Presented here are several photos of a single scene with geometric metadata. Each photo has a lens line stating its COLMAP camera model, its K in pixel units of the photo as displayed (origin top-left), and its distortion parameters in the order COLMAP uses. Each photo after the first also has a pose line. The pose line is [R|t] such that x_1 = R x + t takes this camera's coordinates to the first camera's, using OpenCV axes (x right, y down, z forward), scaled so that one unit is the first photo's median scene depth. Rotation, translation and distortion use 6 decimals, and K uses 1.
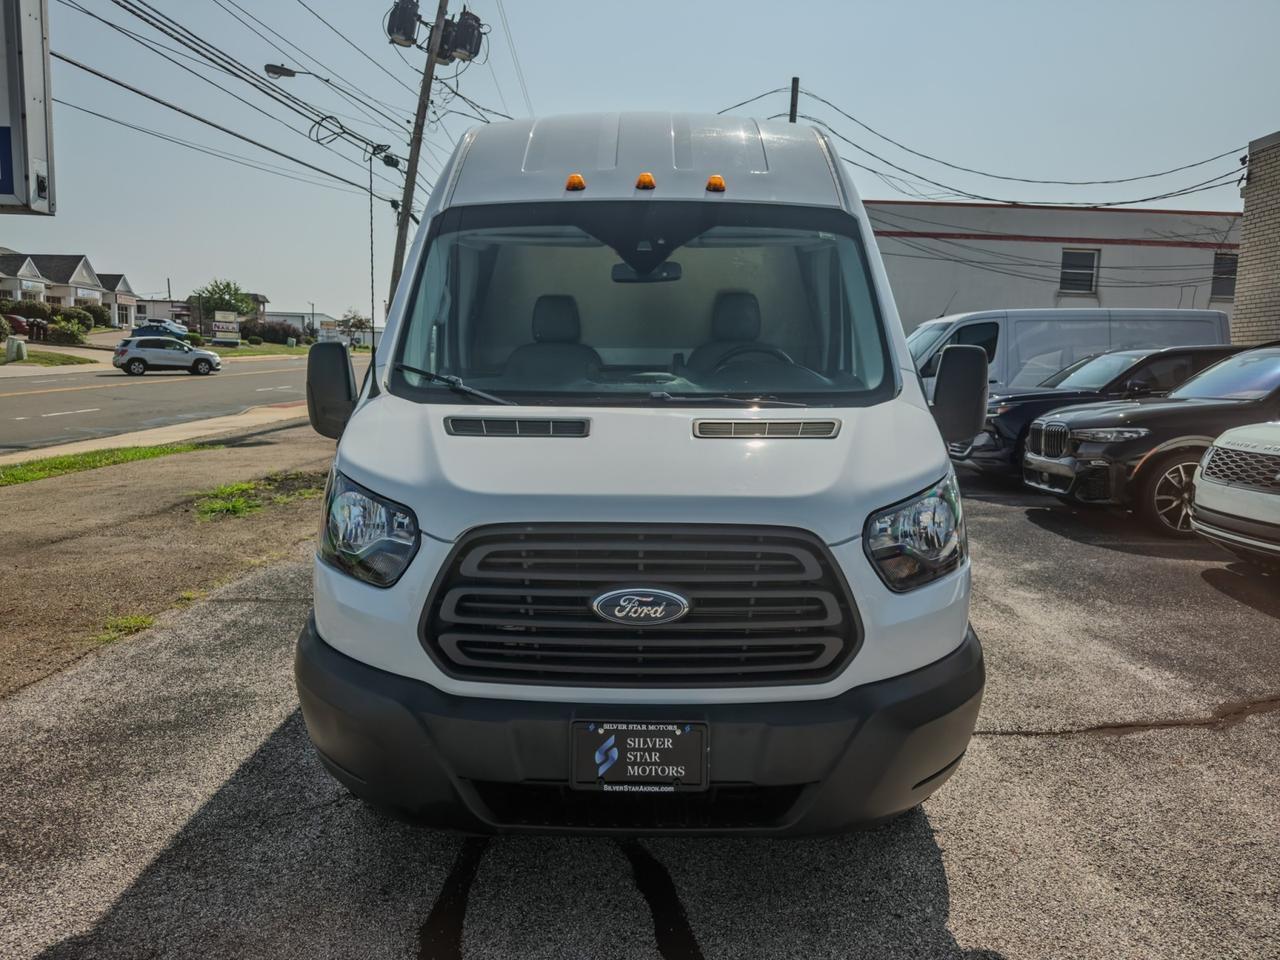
lens RADIAL K [[908.2, 0, 645.6], [0, 908.2, 476.0], [0, 0, 1]] dist [-0.001711, -0.001821]
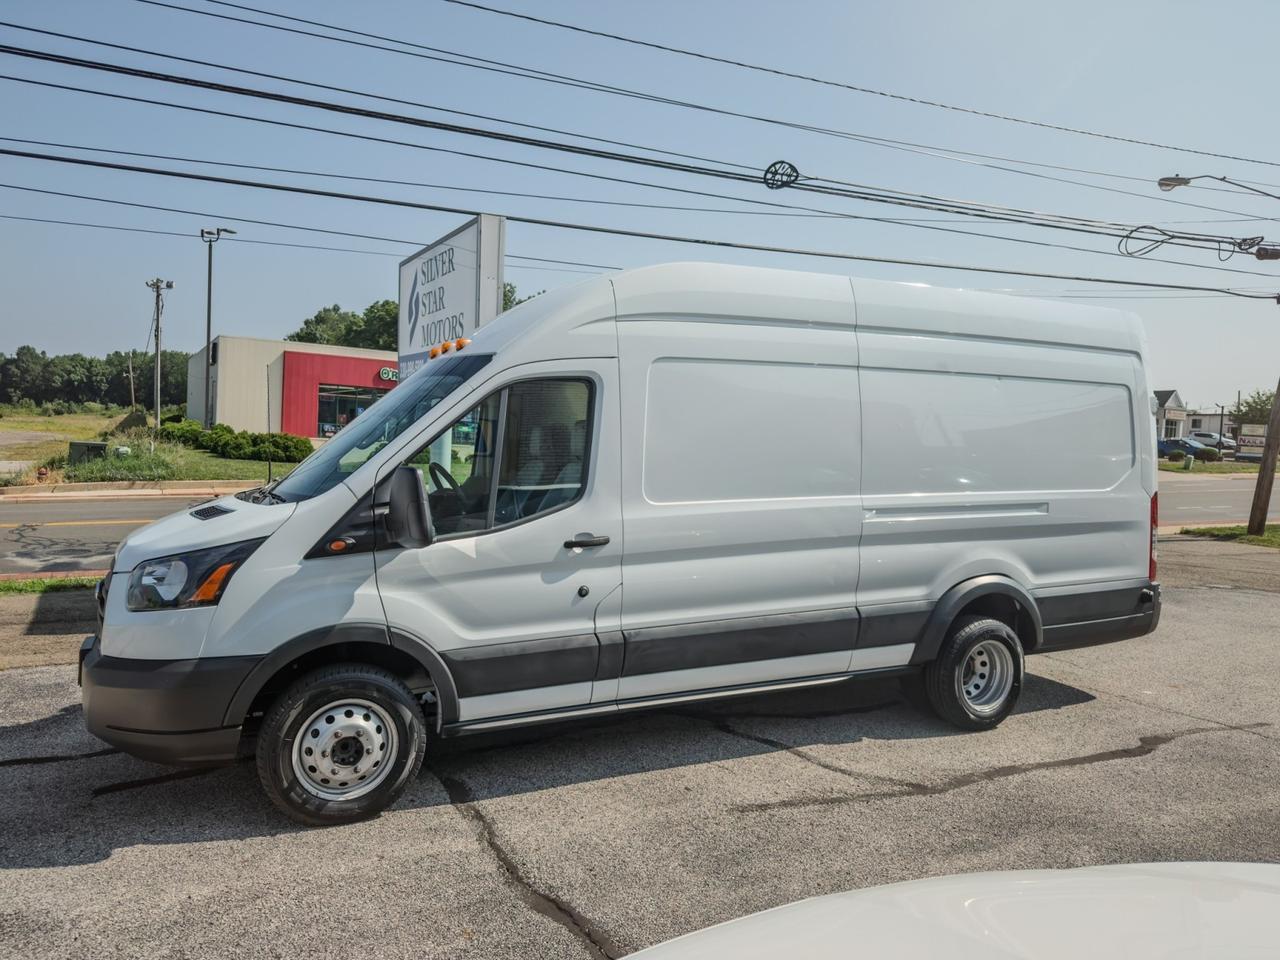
lens RADIAL K [[899.9, 0, 640.0], [0, 899.9, 480.0], [0, 0, 1]] dist [0.077599, -0.133329]
pose [[0.457411, 0.028892, -0.888786, 0.942690], [-0.135191, 0.990114, -0.037389, -0.075135], [0.878919, 0.137258, 0.456795, 0.443157]]
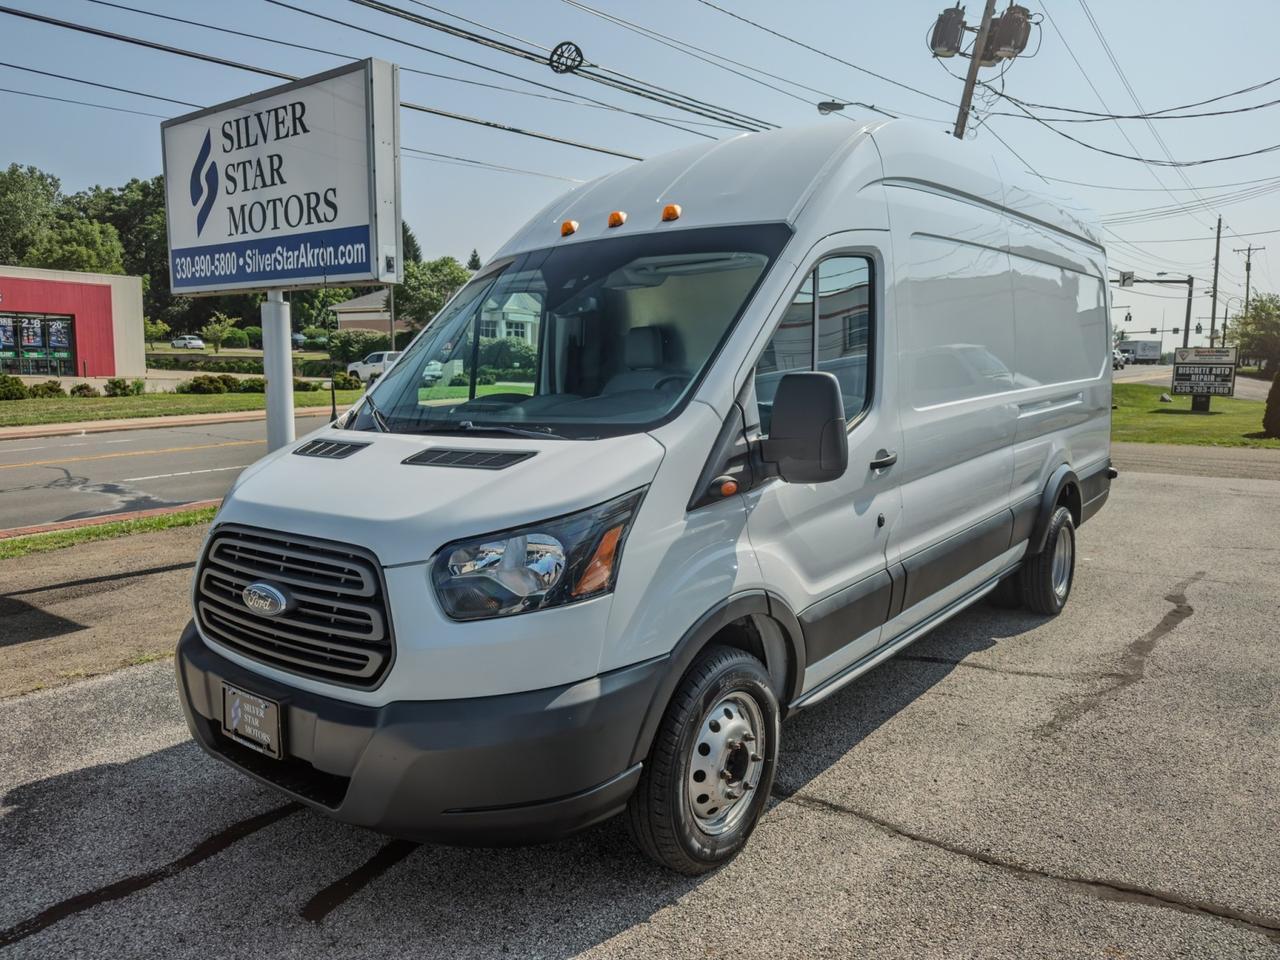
lens RADIAL K [[908.2, 0, 645.6], [0, 908.2, 476.0], [0, 0, 1]] dist [-0.001711, -0.001821]
pose [[0.790175, 0.051316, -0.610729, 0.463559], [-0.058898, 0.998235, 0.007672, -0.025965], [0.610044, 0.029908, 0.791803, 0.133103]]
